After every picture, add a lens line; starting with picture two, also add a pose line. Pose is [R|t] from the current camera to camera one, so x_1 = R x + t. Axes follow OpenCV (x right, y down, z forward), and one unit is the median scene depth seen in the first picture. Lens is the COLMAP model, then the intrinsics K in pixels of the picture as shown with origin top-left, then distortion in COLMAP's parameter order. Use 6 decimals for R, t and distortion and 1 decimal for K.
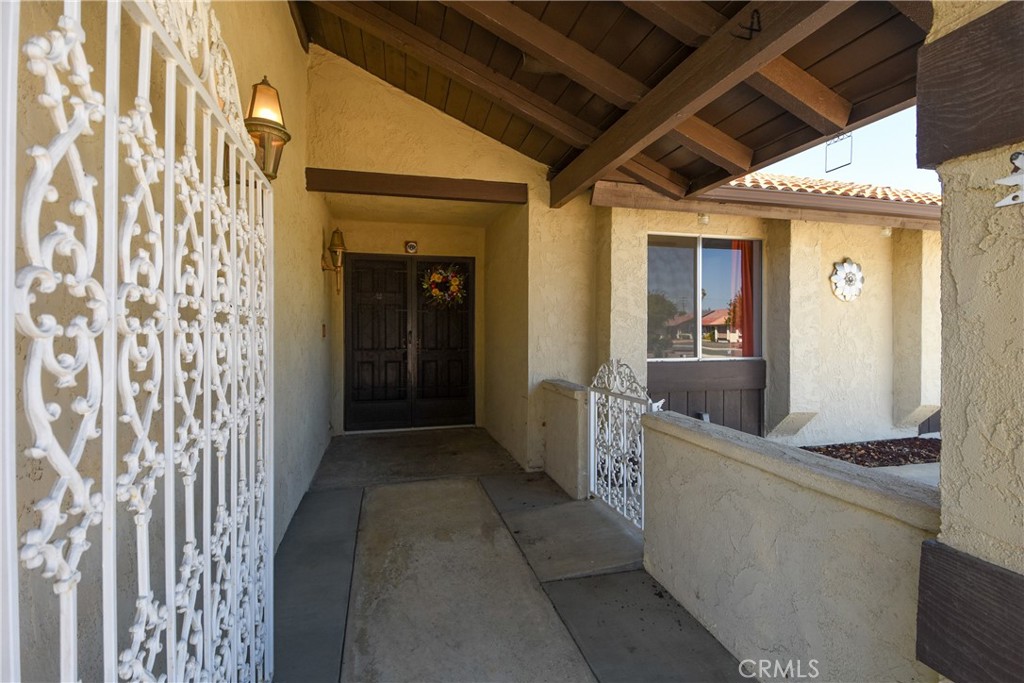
lens RADIAL K [[469.0, 0, 512.0], [0, 469.0, 341.5], [0, 0, 1]] dist [-0.000522, -0.000181]
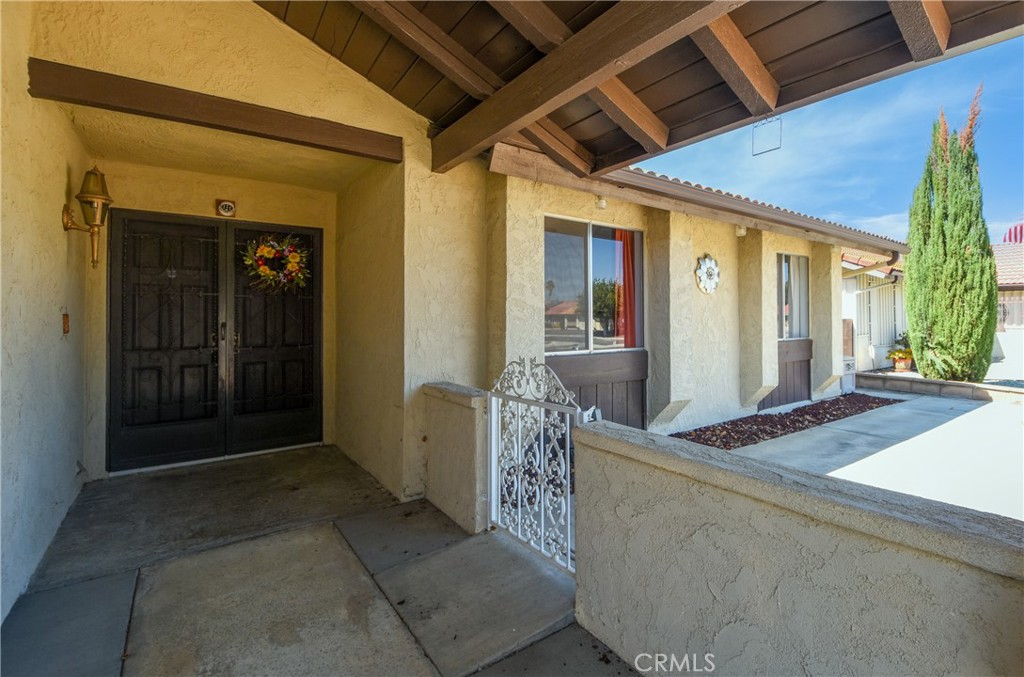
lens RADIAL K [[479.6, 0, 564.0], [0, 479.6, 319.3], [0, 0, 1]] dist [0.021269, -0.020533]
pose [[0.919424, -0.000894, 0.393266, -0.036977], [0.010665, 0.999686, -0.022662, -0.007003], [-0.393123, 0.025030, 0.919145, 0.150634]]
